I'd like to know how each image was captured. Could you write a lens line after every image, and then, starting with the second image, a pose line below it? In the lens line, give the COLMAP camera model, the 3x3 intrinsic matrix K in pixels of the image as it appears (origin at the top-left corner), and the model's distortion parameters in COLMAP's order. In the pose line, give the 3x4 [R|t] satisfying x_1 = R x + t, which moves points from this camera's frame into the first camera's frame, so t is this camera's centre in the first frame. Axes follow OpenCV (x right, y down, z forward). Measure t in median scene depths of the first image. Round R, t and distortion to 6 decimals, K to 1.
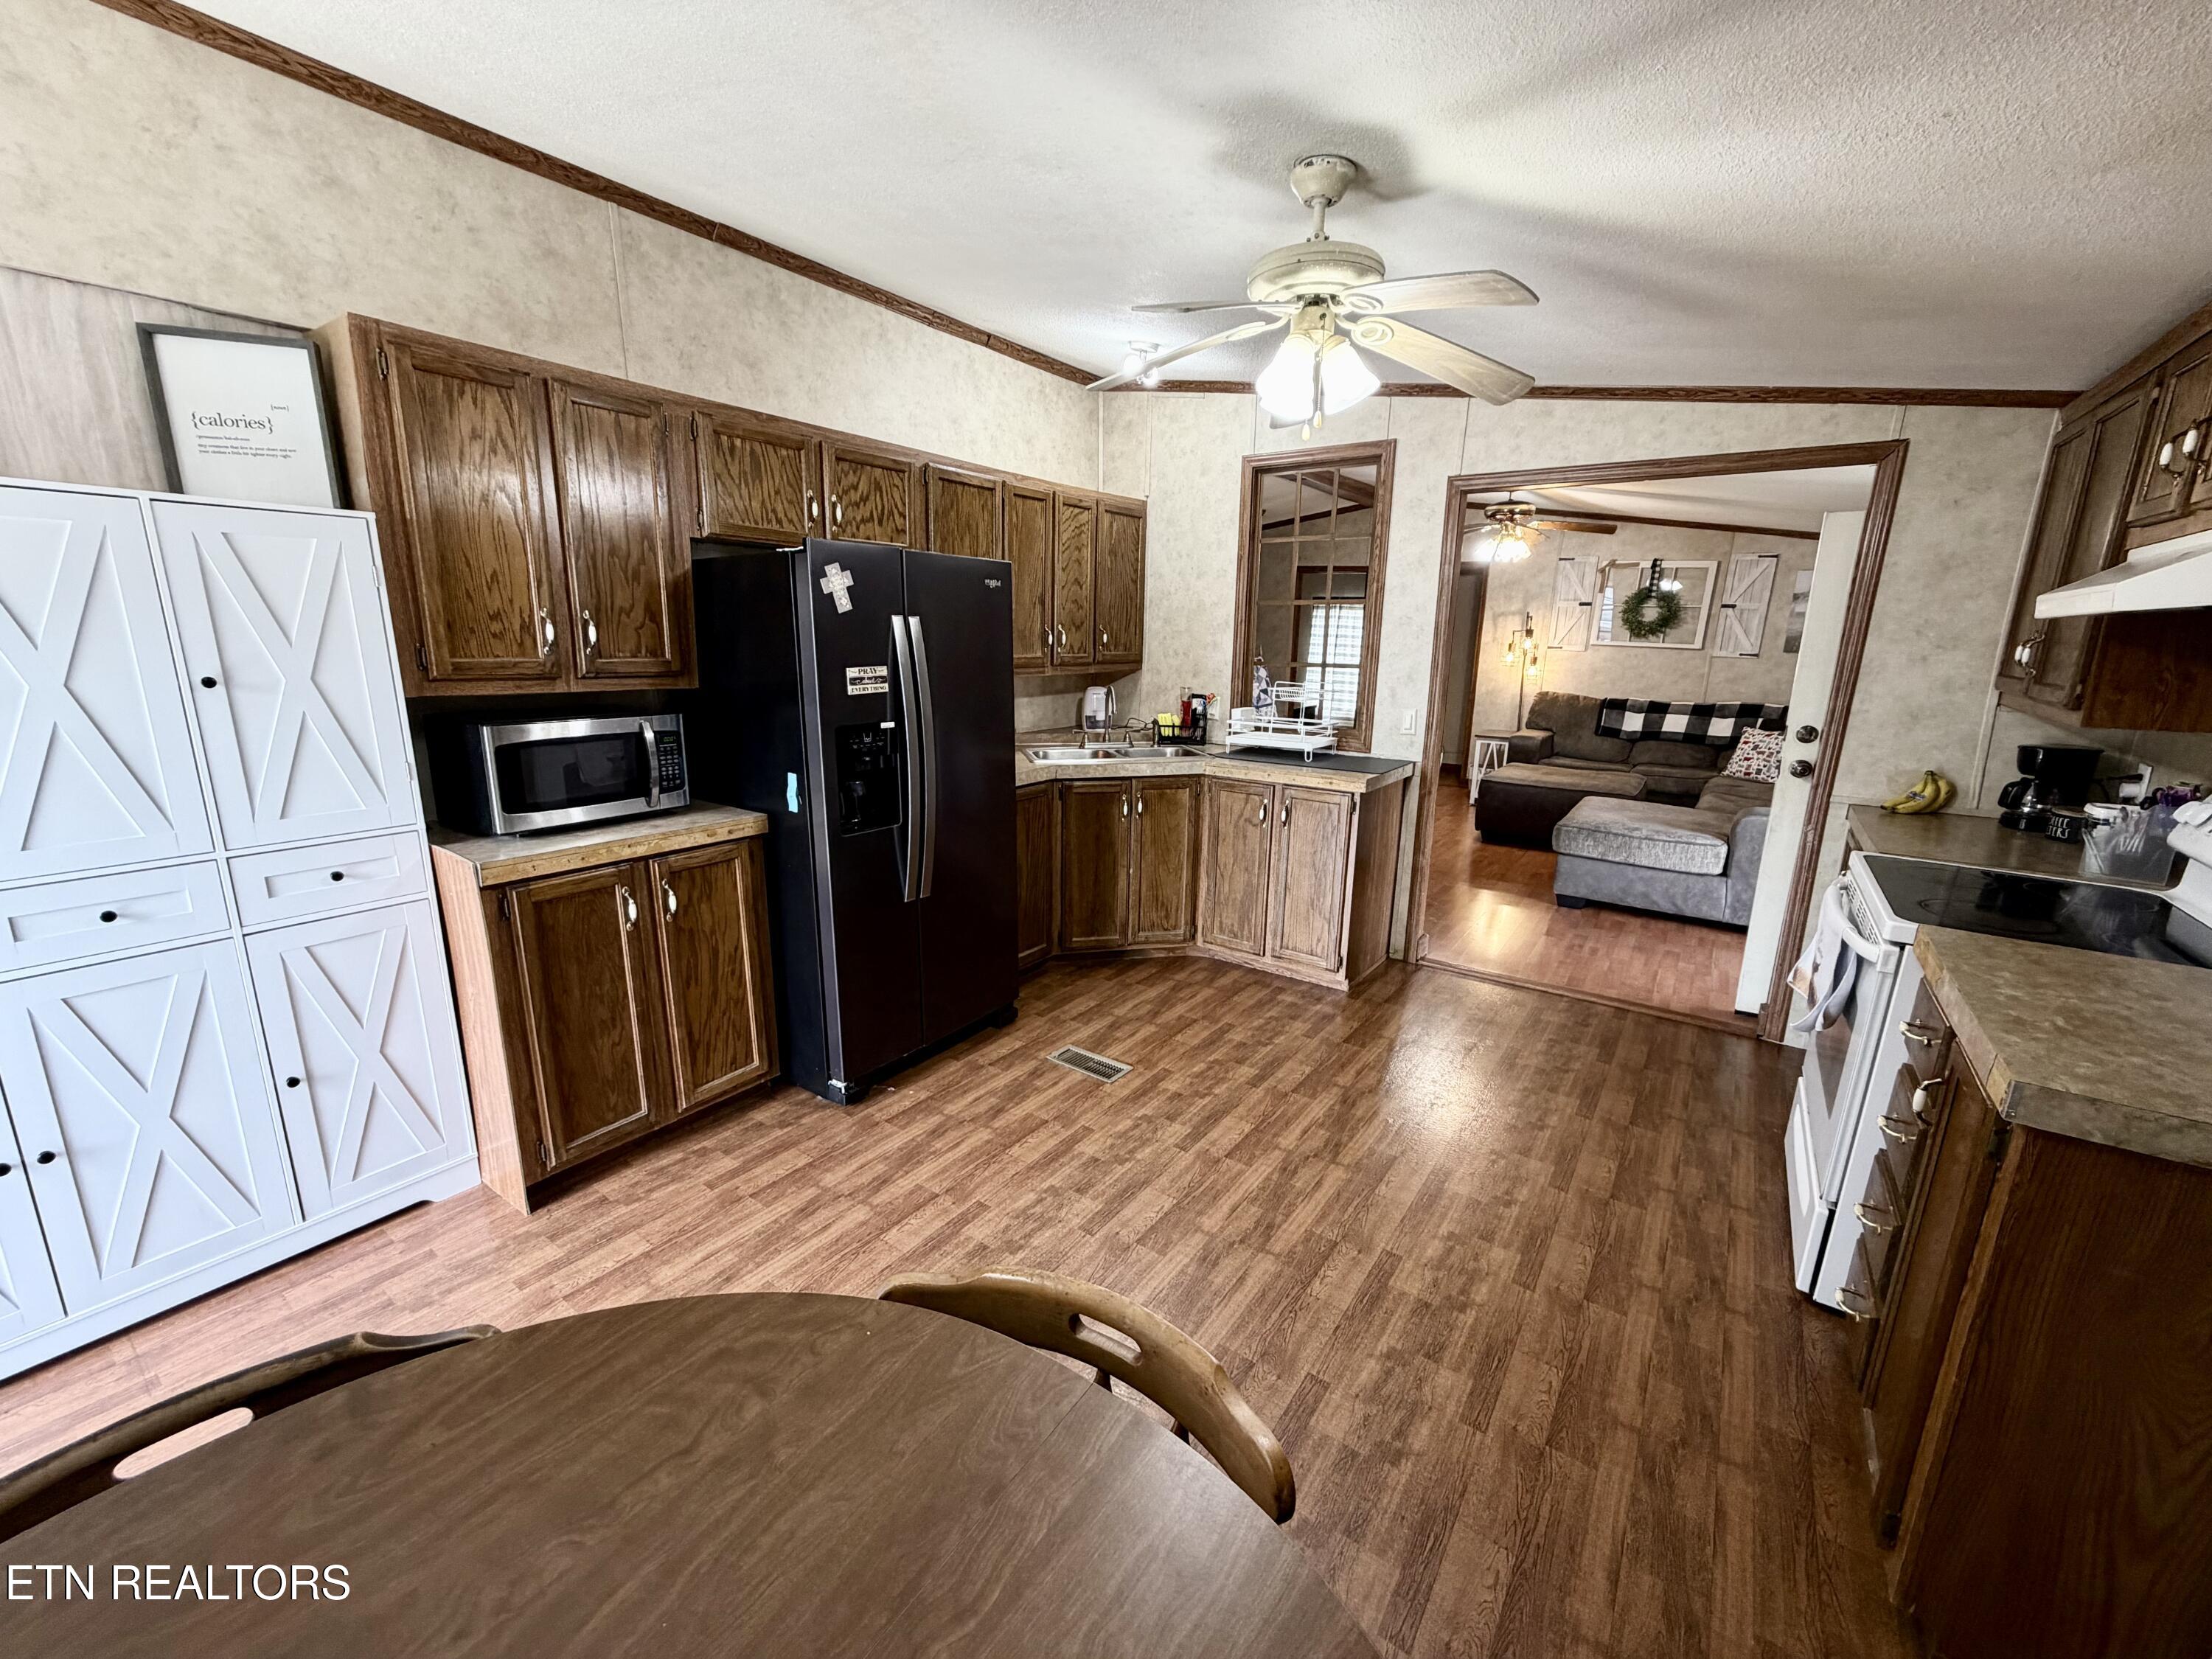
lens RADIAL K [[884.2, 0, 1099.2], [0, 884.2, 831.4], [0, 0, 1]] dist [0.000922, 0.000113]
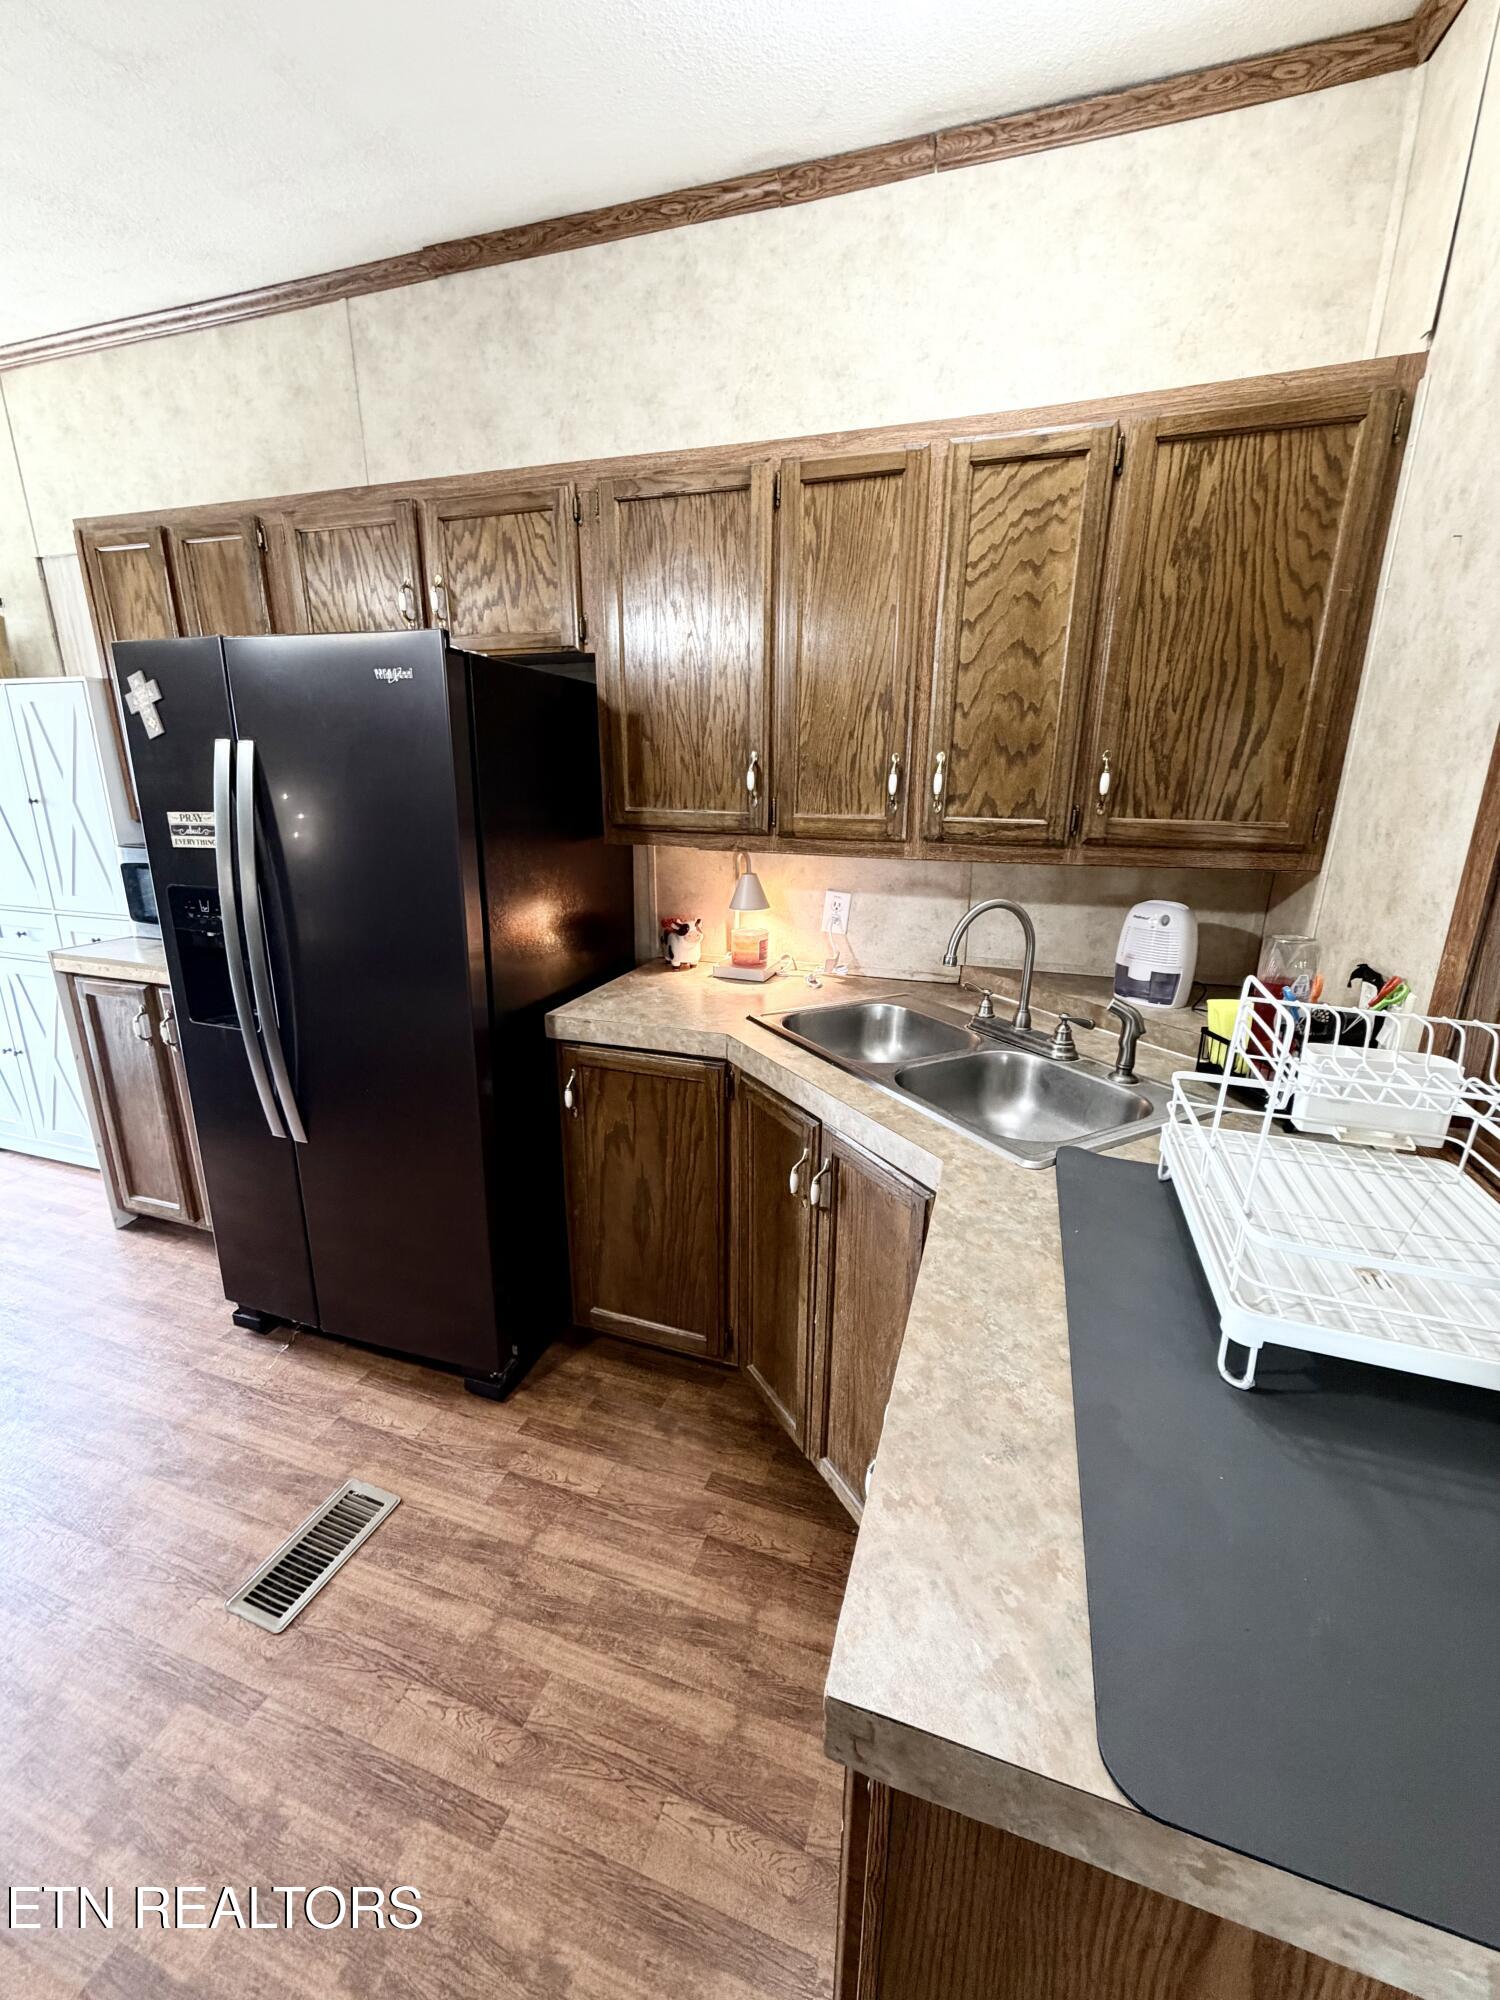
lens RADIAL K [[799.5, 0, 749.6], [0, 799.5, 996.7], [0, 0, 1]] dist [0.000922, 0.000113]
pose [[0.296964, 0.246833, -0.922435, 0.247658], [-0.216296, 0.958292, 0.186795, -0.122917], [0.930069, 0.144047, 0.337967, 0.573788]]
